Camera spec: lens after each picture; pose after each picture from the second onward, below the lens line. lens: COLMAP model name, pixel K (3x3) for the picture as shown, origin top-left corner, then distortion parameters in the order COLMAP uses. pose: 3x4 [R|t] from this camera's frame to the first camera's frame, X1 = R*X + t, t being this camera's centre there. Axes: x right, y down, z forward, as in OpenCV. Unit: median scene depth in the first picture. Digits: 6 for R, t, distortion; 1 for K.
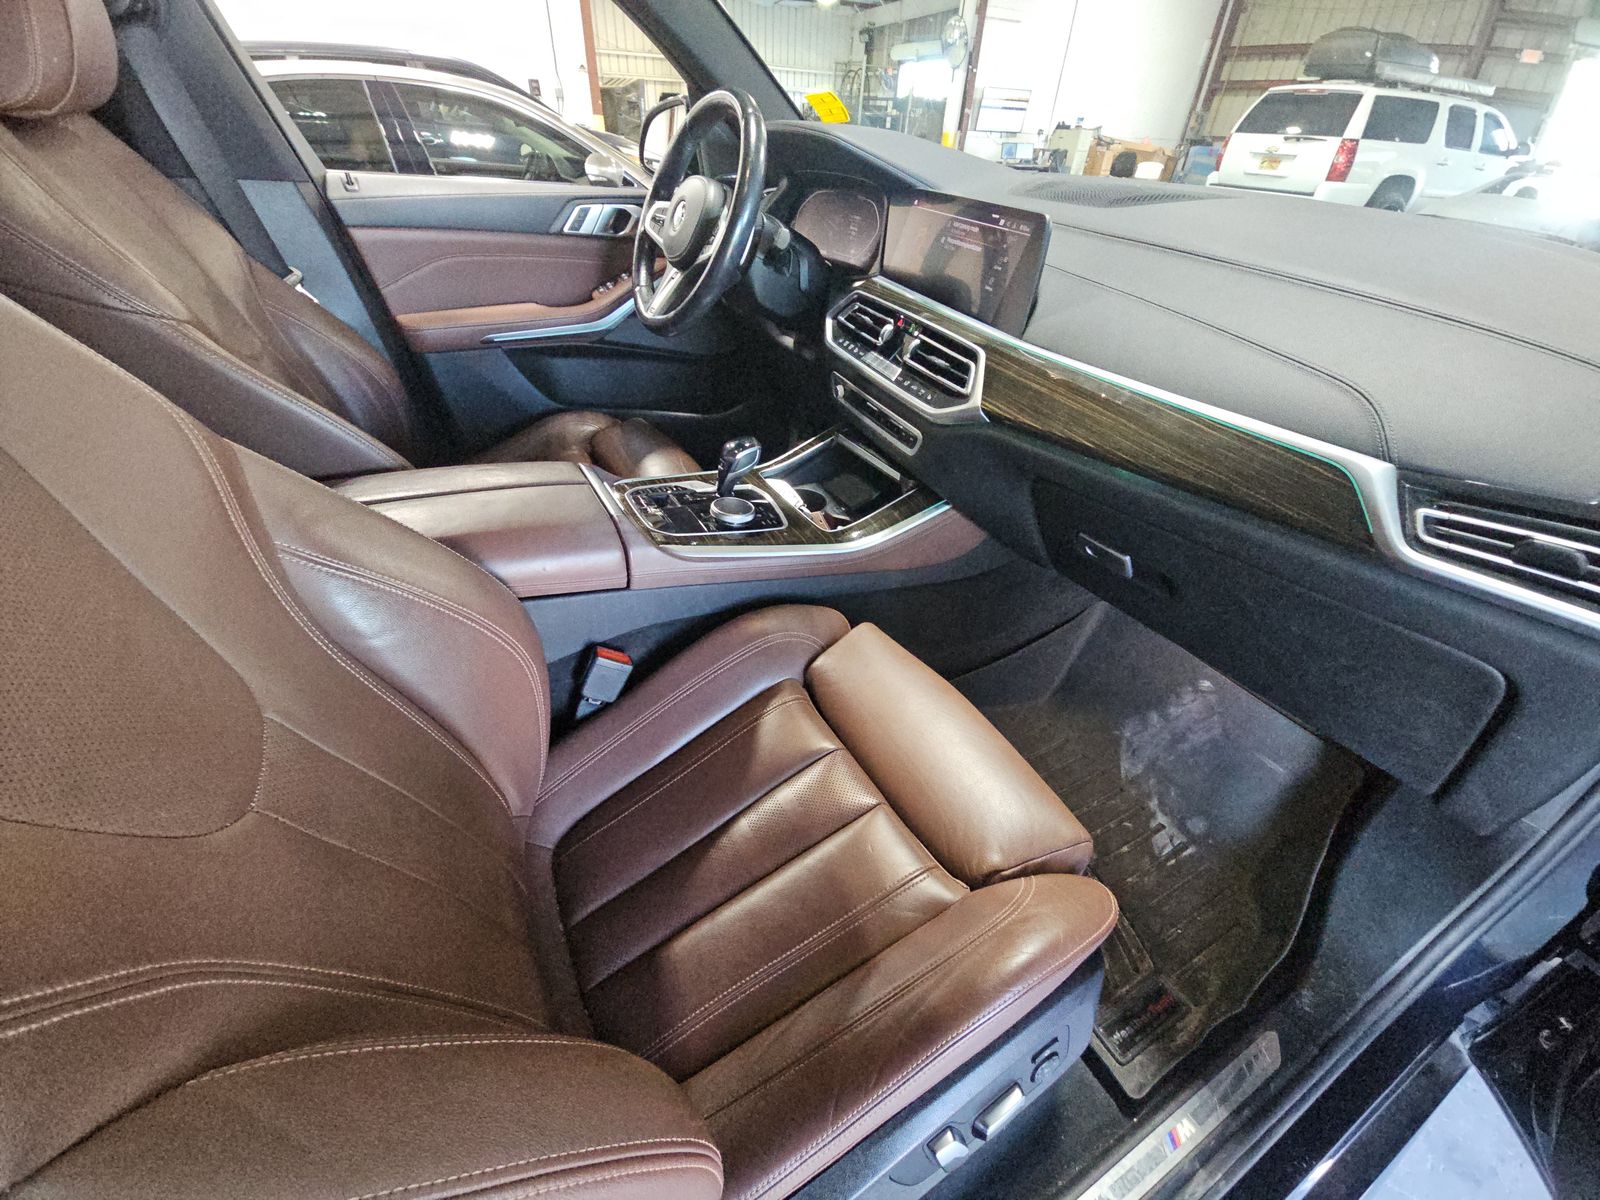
lens RADIAL K [[647.1, 0, 800.4], [0, 647.1, 603.8], [0, 0, 1]] dist [-0.001666, -0.000727]
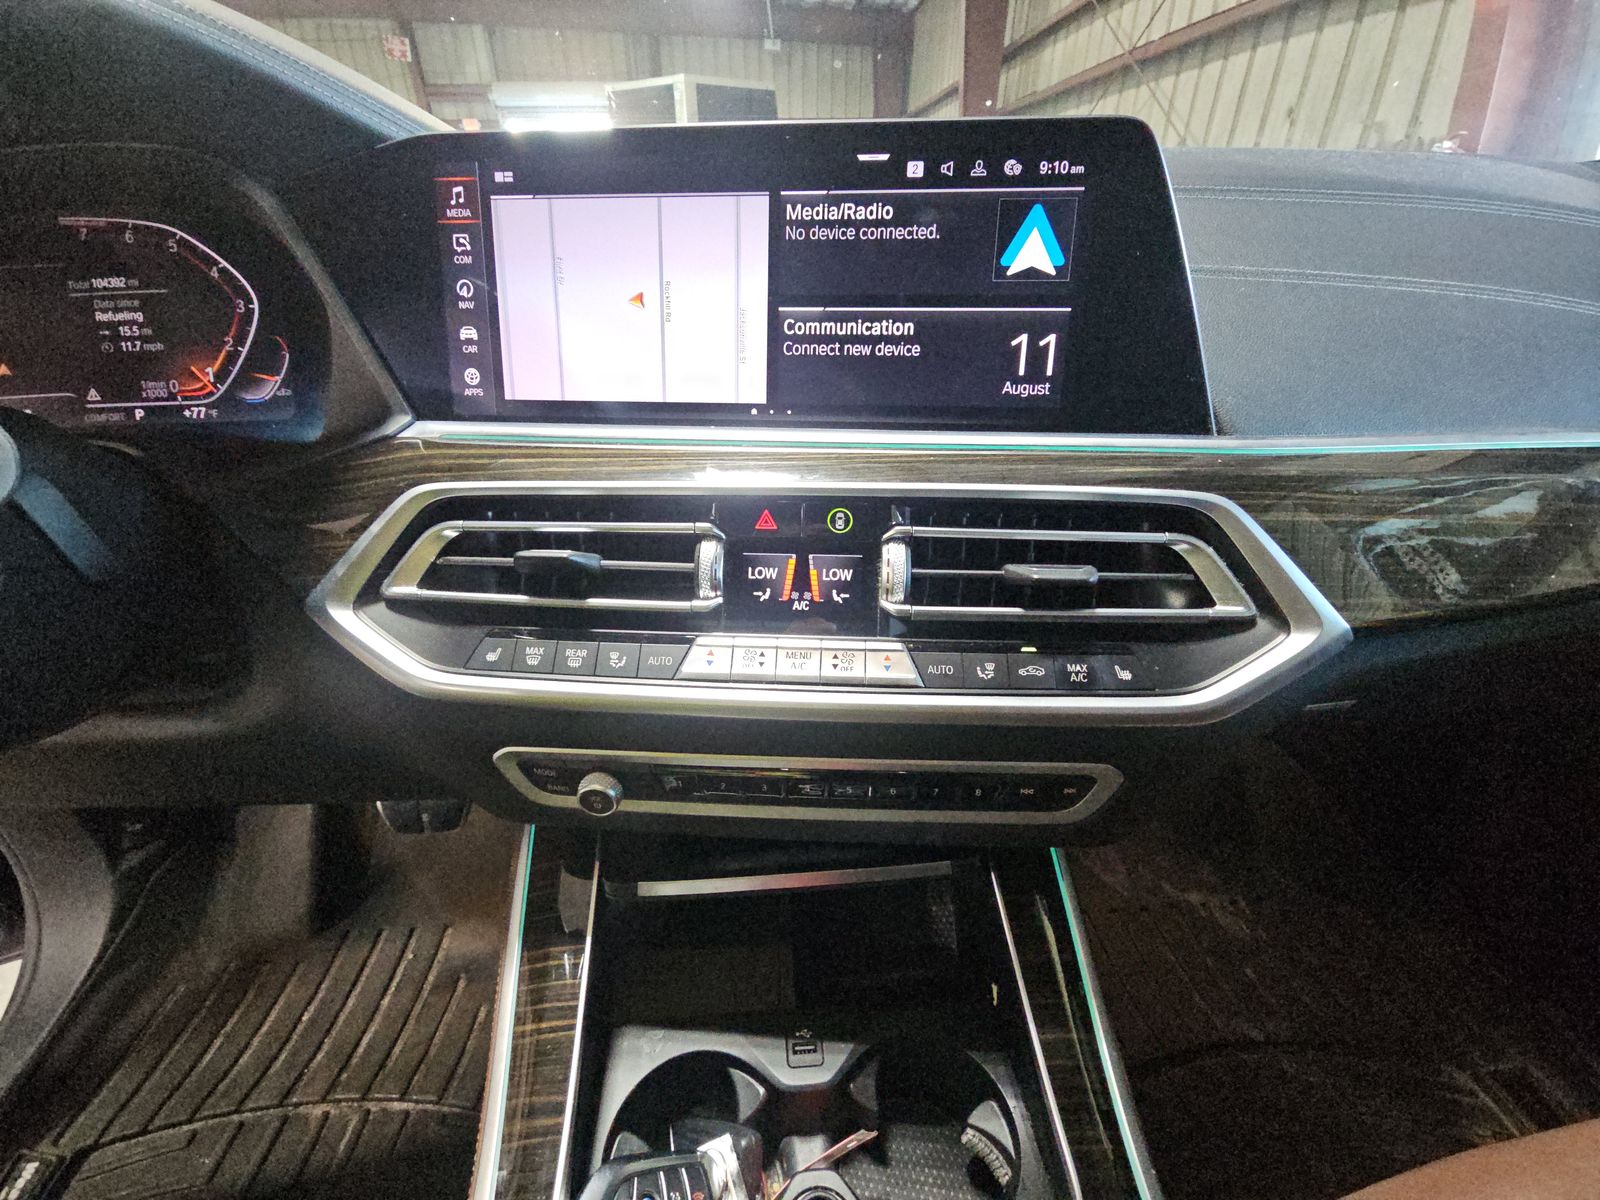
lens RADIAL K [[647.1, 0, 799.9], [0, 647.1, 600.6], [0, 0, 1]] dist [-0.001666, -0.000727]
pose [[0.413101, -0.511370, 0.753557, -0.084091], [0.558144, 0.796006, 0.234201, -0.419088], [-0.719599, 0.323845, 0.614249, 0.722650]]
